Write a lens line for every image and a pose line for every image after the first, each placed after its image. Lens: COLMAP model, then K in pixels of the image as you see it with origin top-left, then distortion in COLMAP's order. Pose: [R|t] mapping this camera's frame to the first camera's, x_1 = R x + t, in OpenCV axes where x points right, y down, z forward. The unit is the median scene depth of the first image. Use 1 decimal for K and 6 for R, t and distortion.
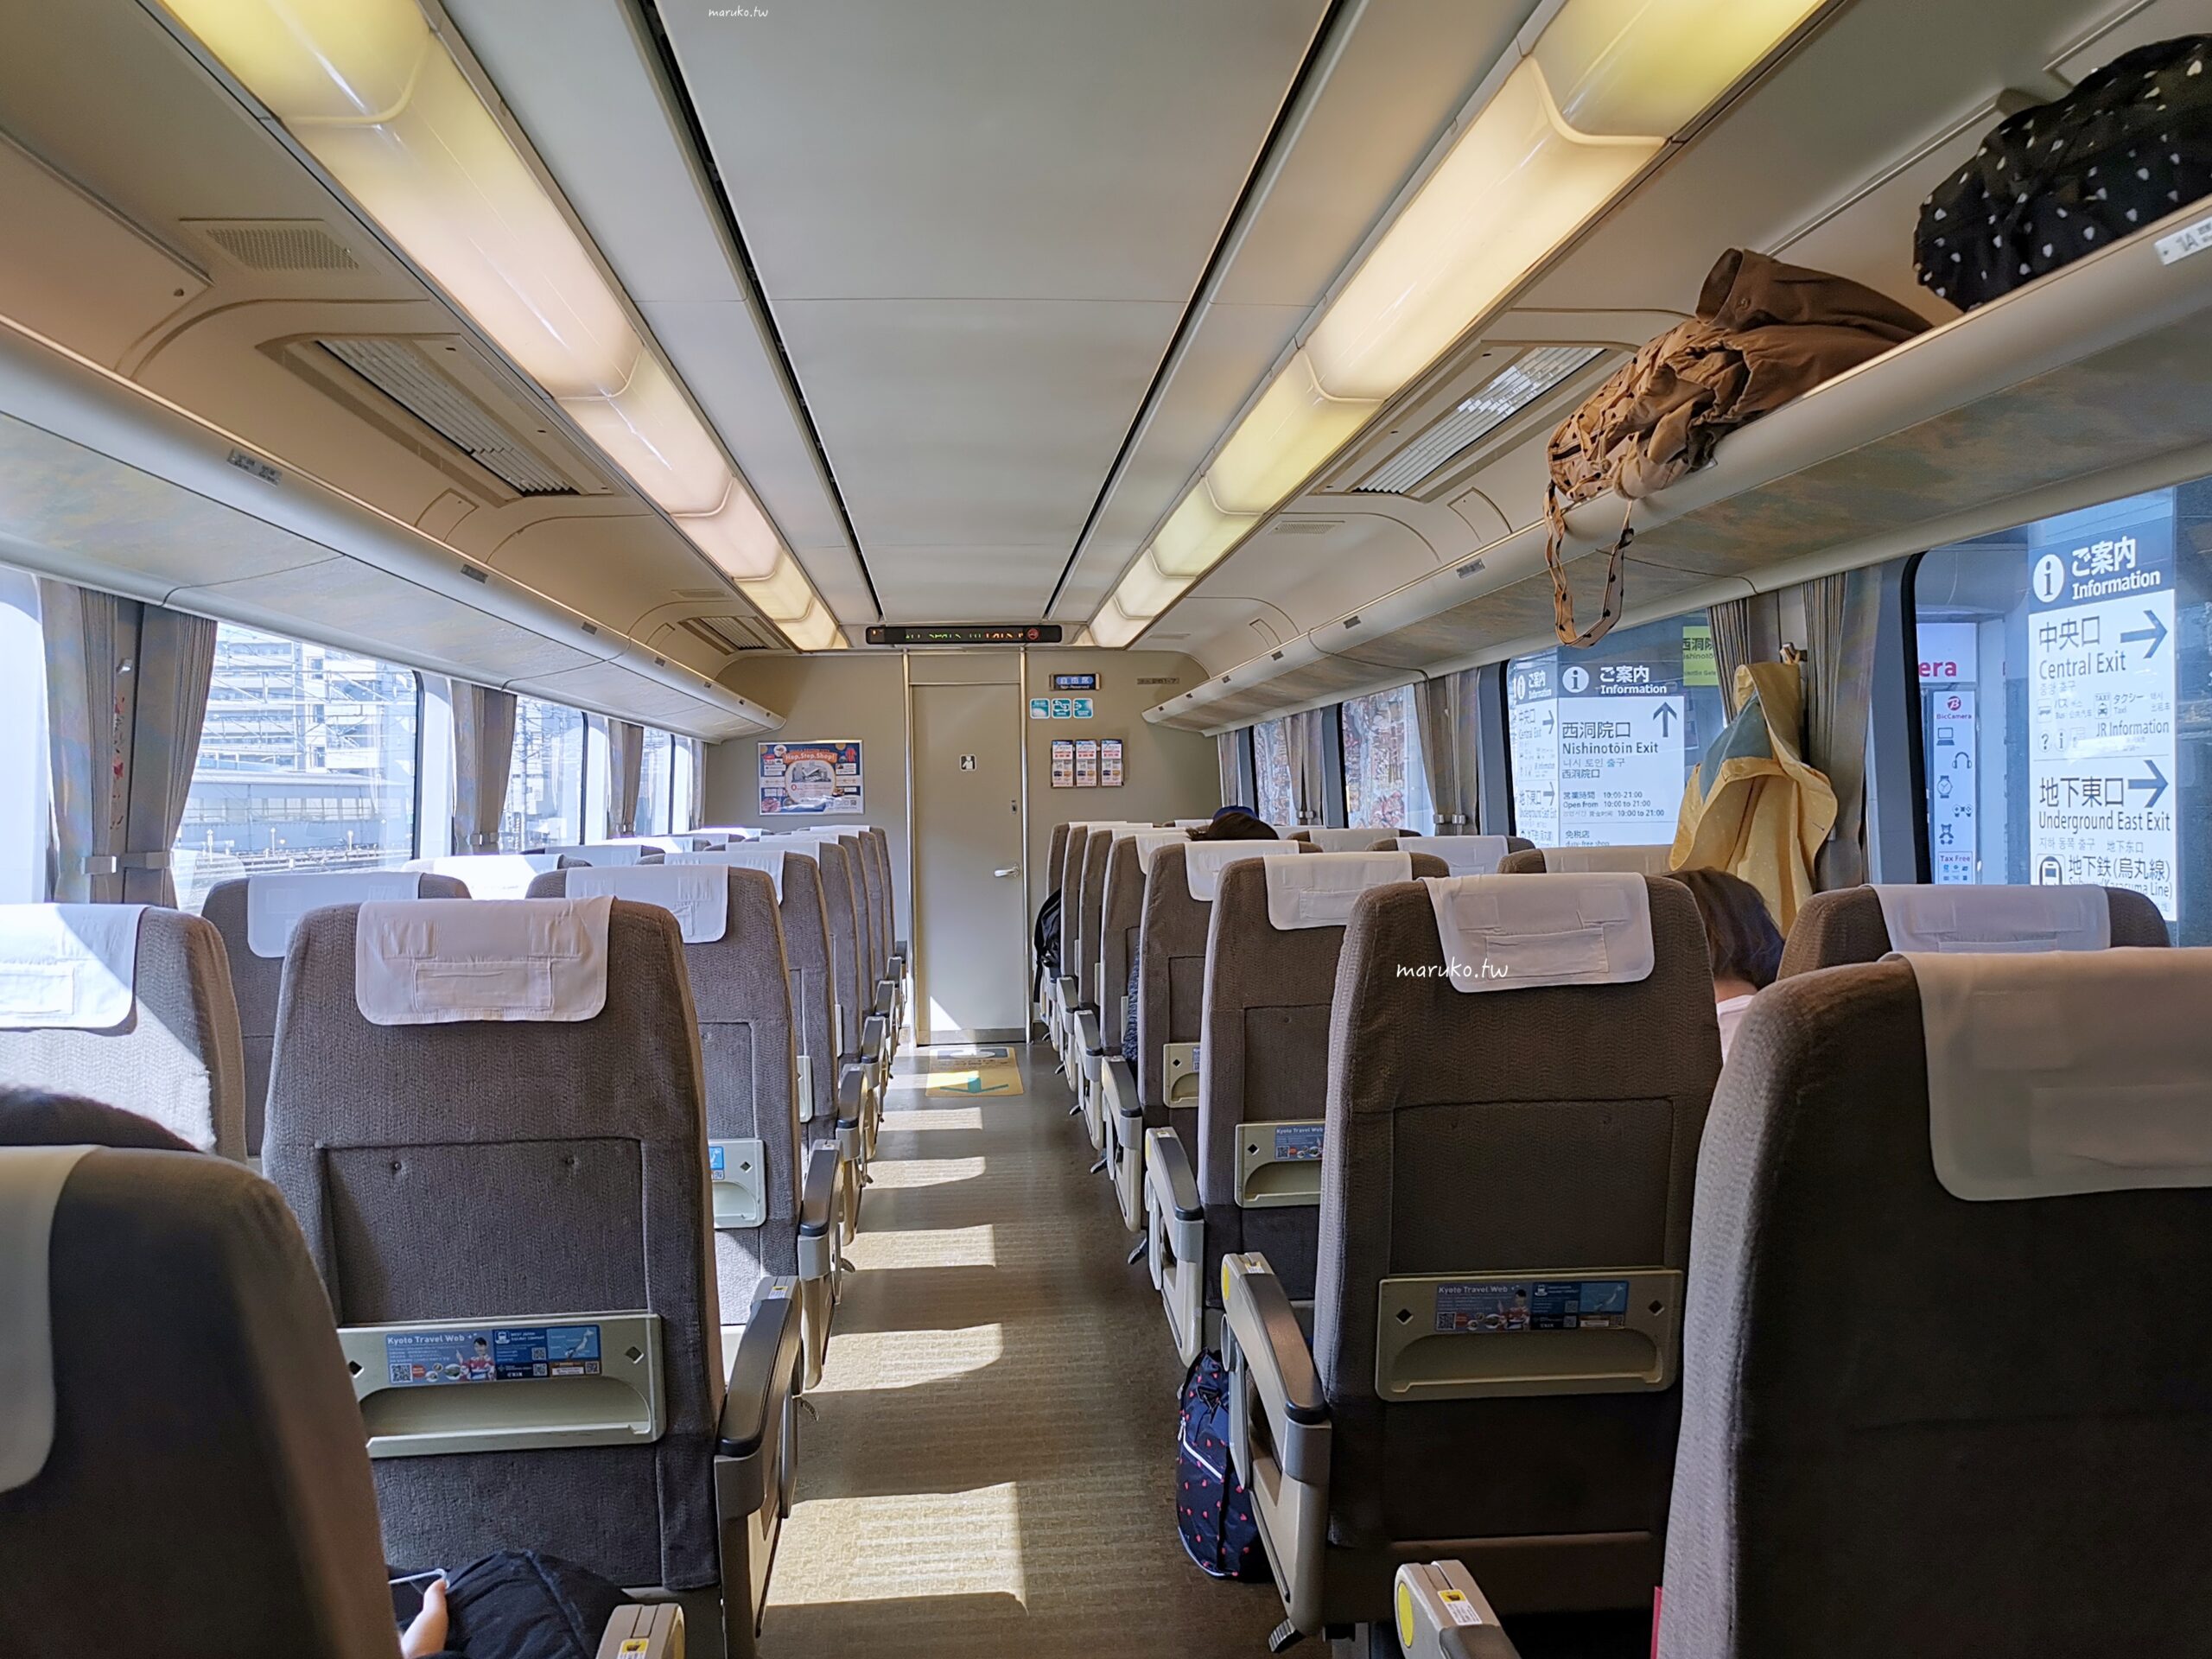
lens RADIAL K [[1703.7, 0, 1106.0], [0, 1703.7, 829.5], [0, 0, 1]] dist [0.062784, -0.001449]
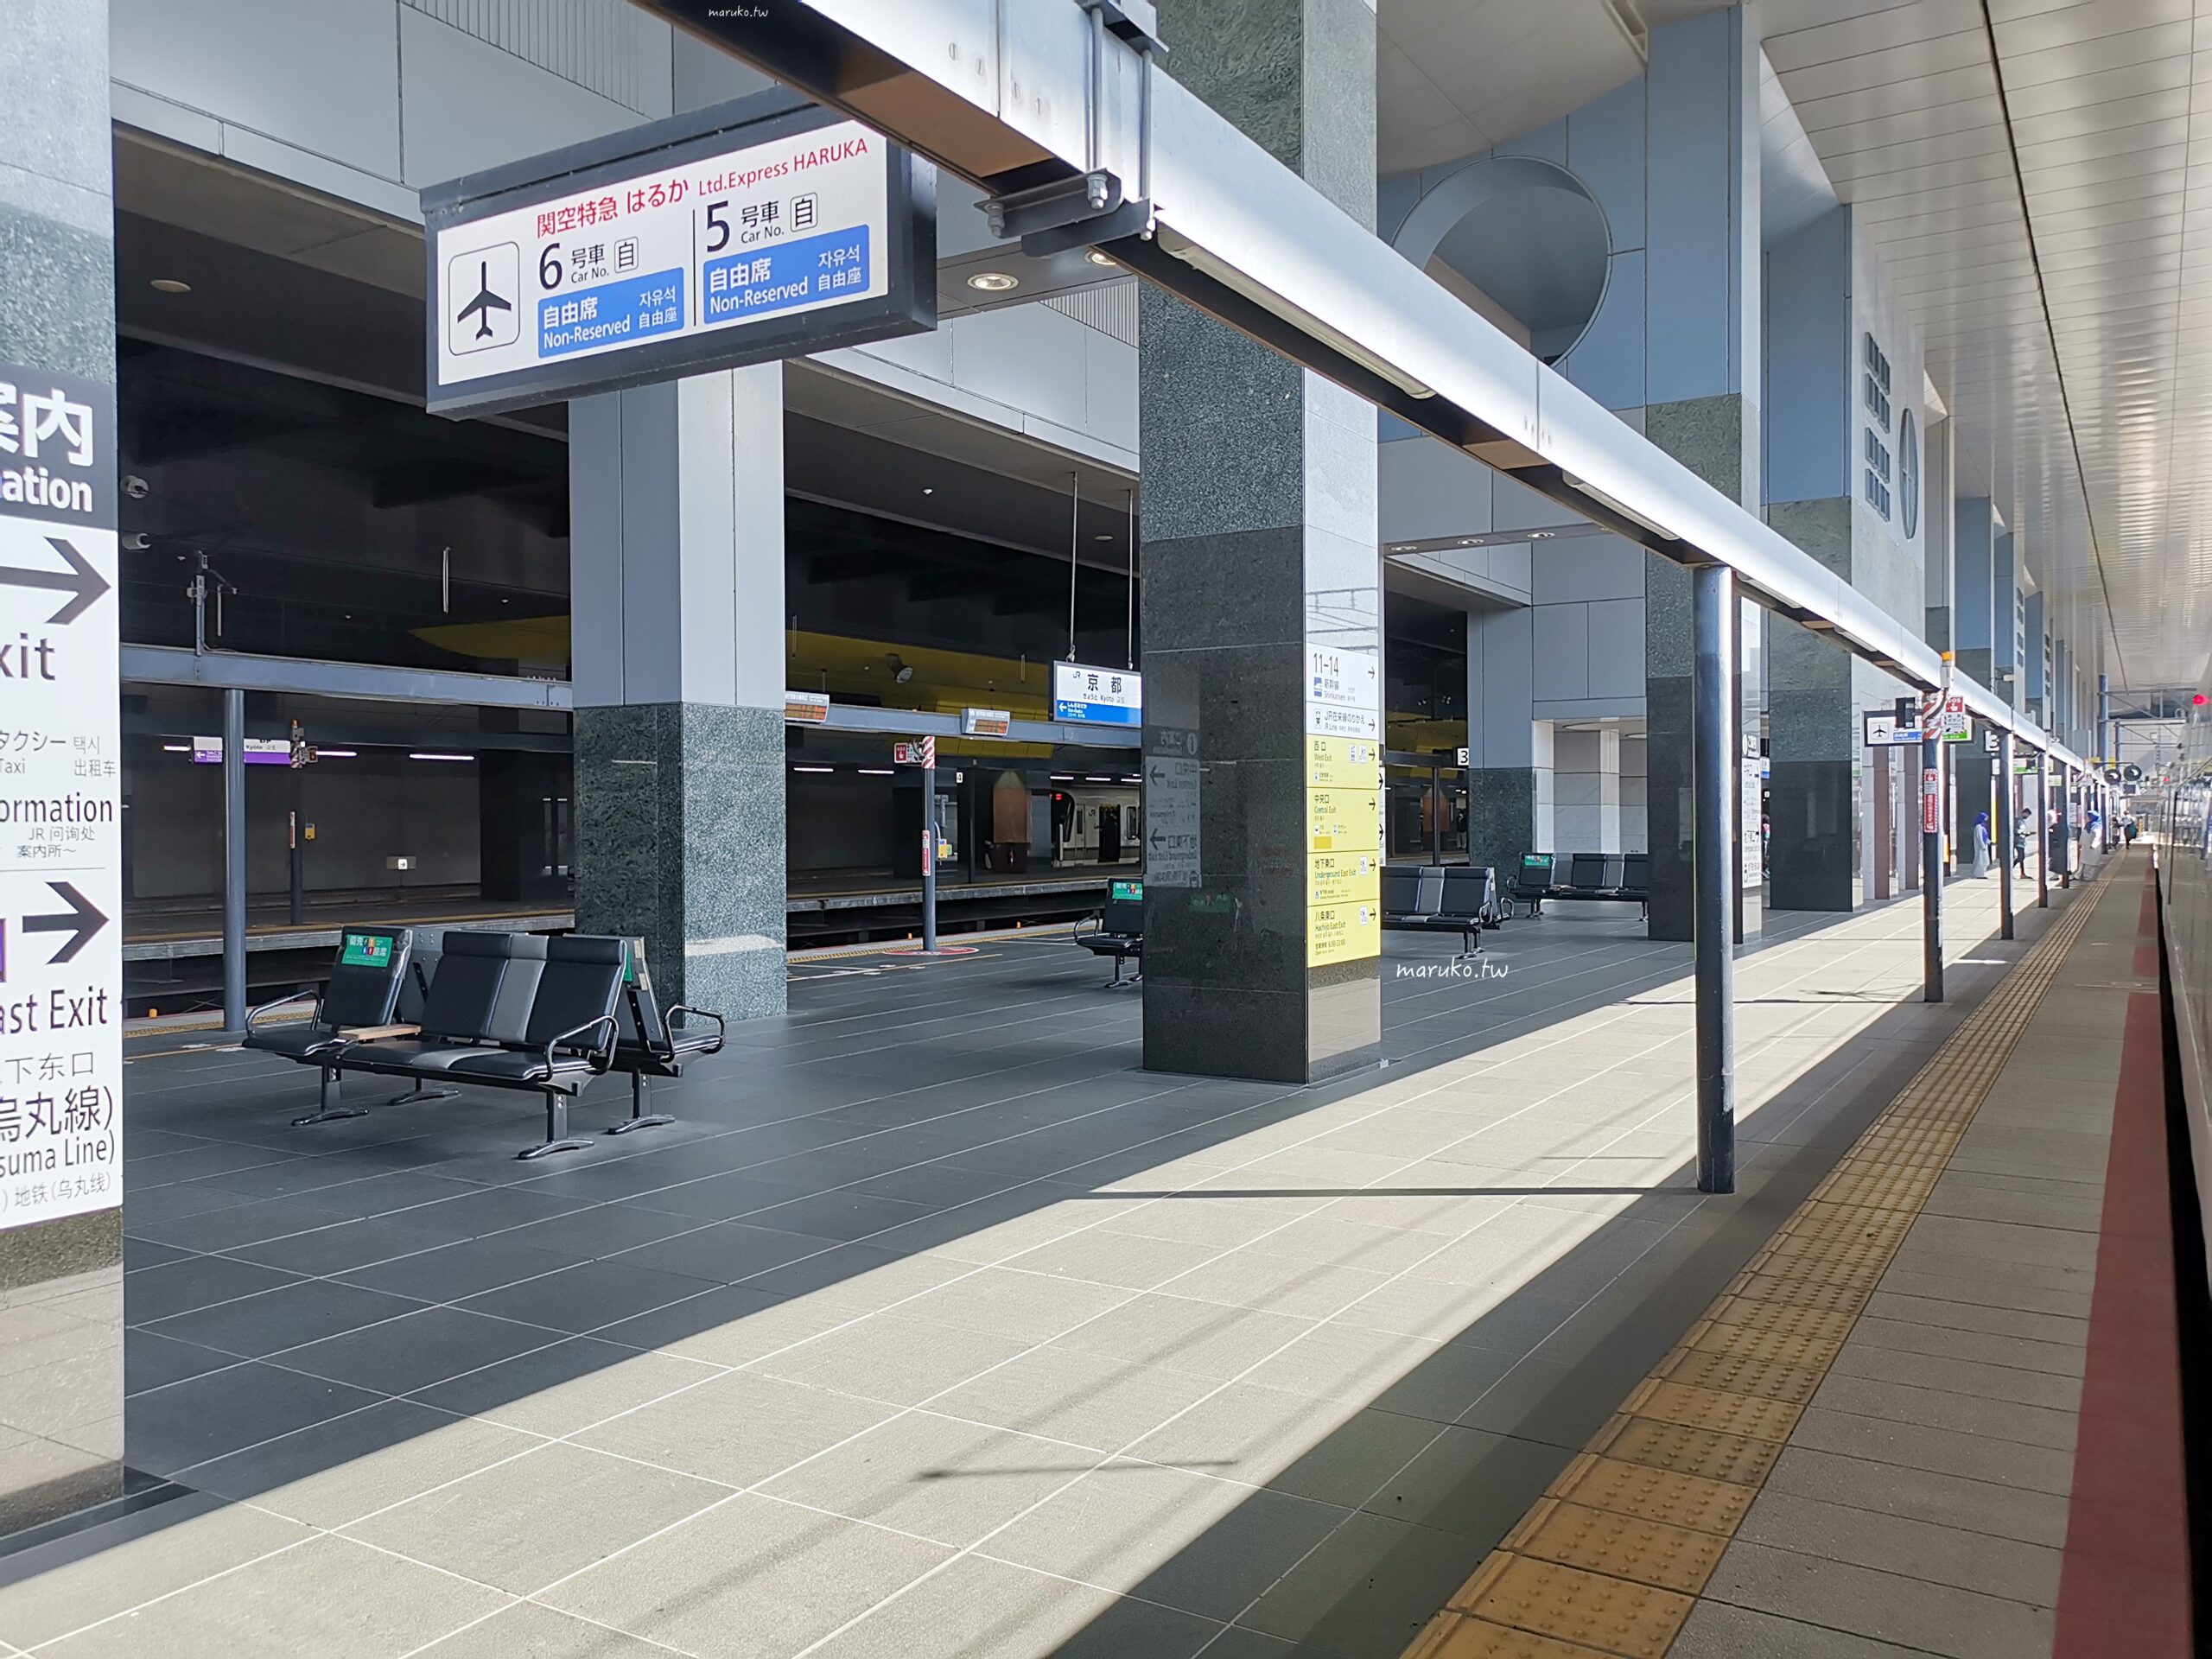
lens RADIAL K [[1703.7, 0, 1106.0], [0, 1703.7, 829.5], [0, 0, 1]] dist [0.062784, -0.001449]
pose [[-0.804514, 0.030411, 0.593155, 0.093941], [0.040375, 0.999178, 0.003533, -0.043289], [-0.592560, 0.026791, -0.805081, 1.209622]]
